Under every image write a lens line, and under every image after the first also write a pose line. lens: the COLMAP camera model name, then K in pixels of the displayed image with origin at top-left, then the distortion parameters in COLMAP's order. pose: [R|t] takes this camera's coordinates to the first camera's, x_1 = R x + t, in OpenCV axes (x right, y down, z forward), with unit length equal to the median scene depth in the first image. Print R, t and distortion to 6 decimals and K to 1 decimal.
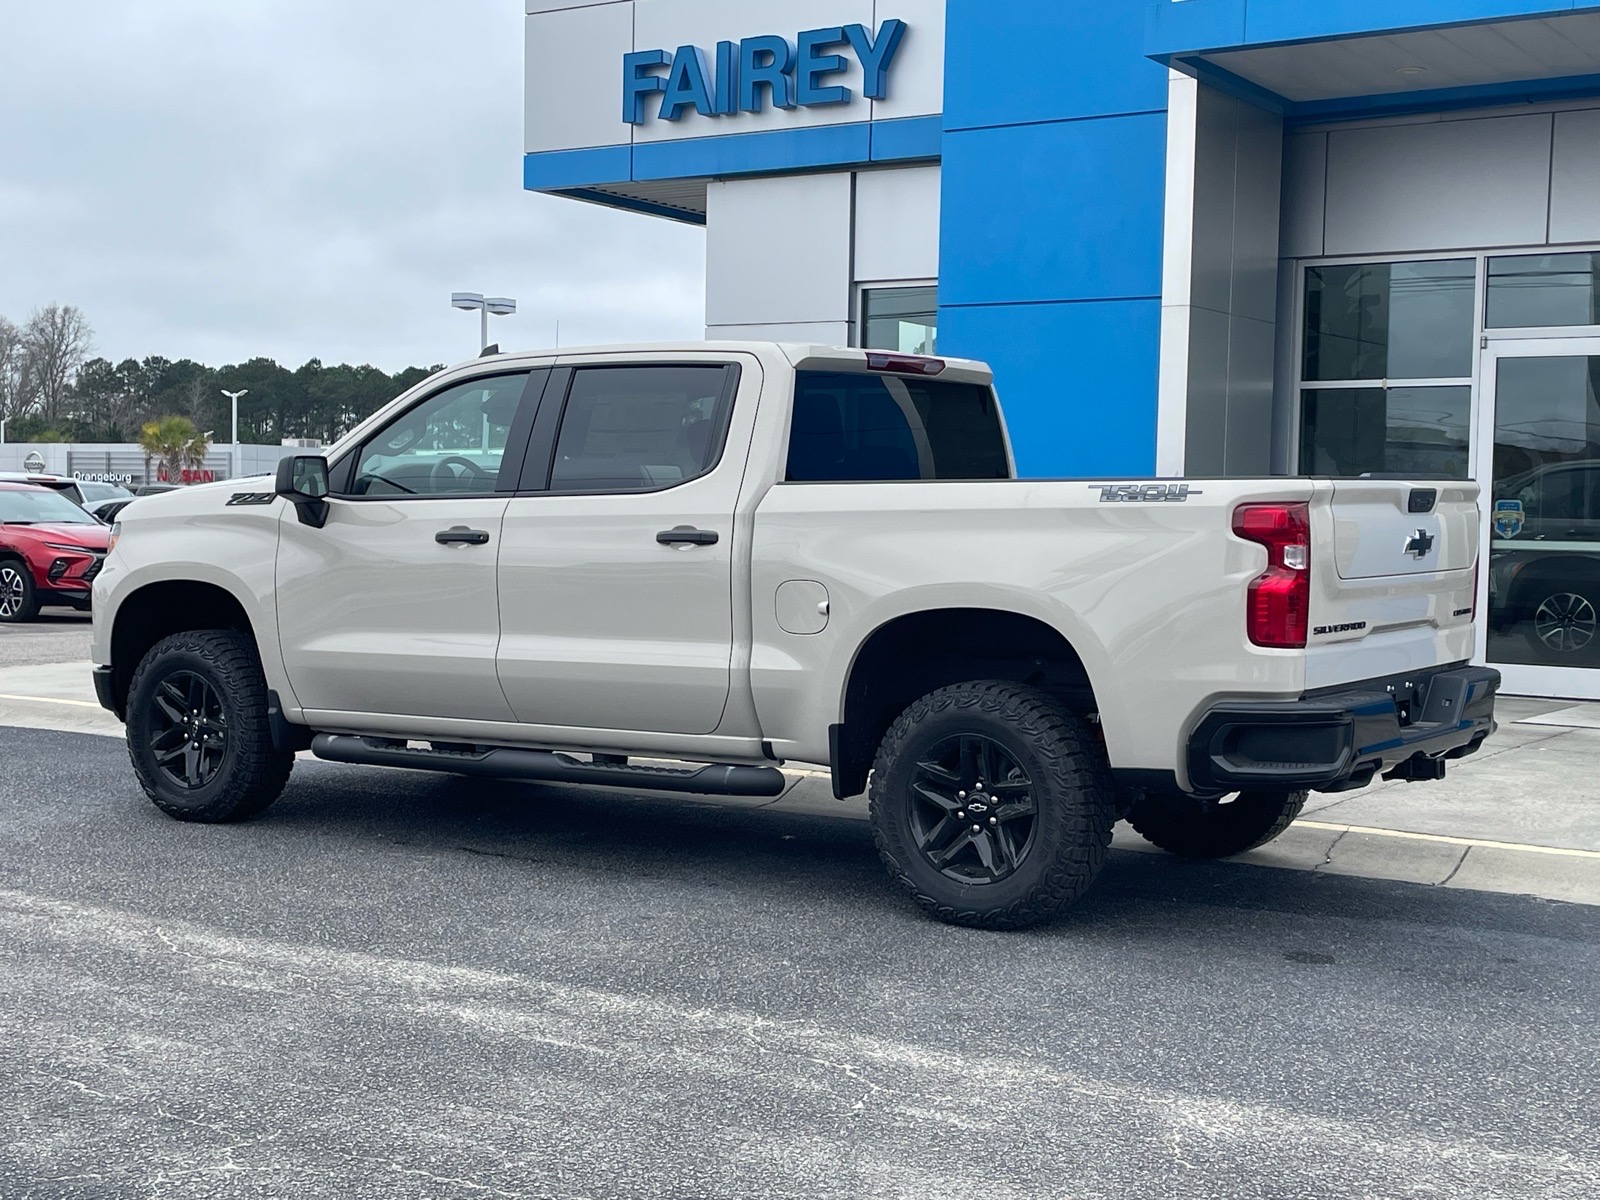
lens RADIAL K [[2207.2, 0, 821.7], [0, 2207.2, 640.0], [0, 0, 1]] dist [0.096085, 0.000000]
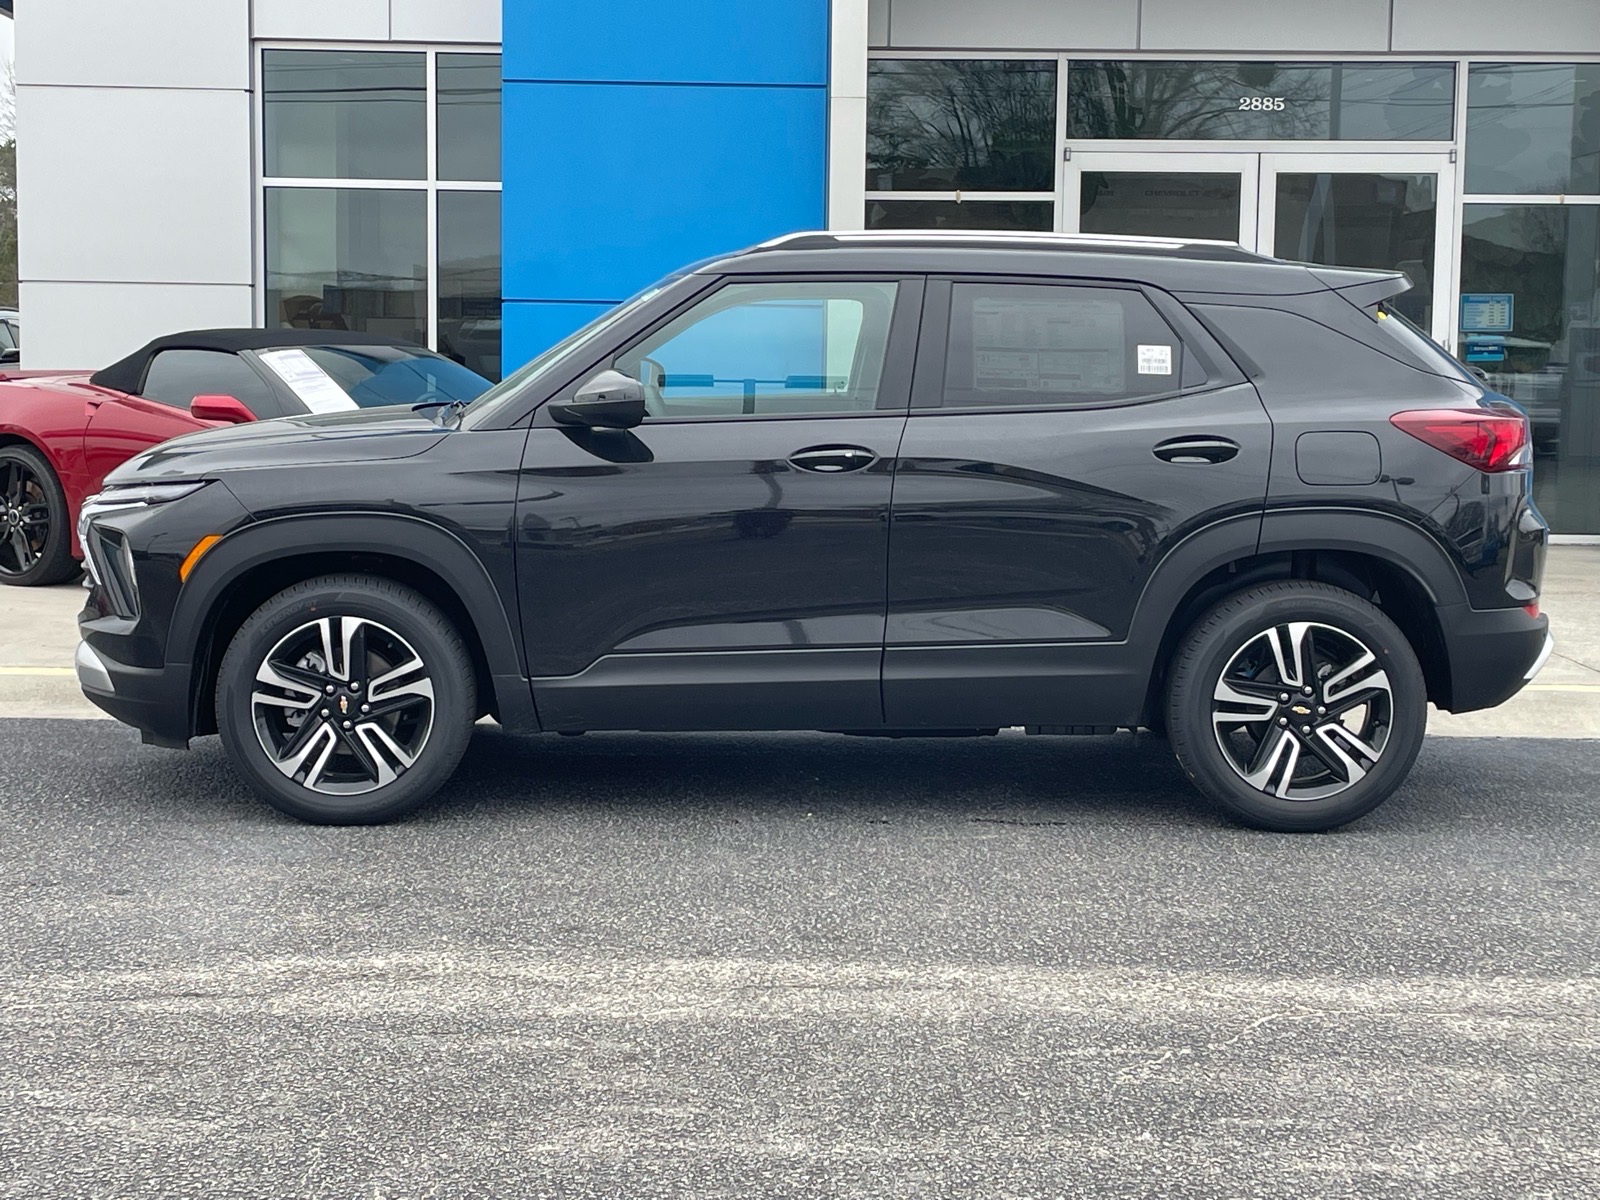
lens RADIAL K [[2448.9, 0, 797.6], [0, 2448.9, 592.1], [0, 0, 1]] dist [0.115771, 0.000000]
pose [[0.832989, -0.062698, 0.549725, -0.364099], [0.036499, 0.997621, 0.058475, -0.016402], [-0.552084, -0.028644, 0.833296, 0.207404]]
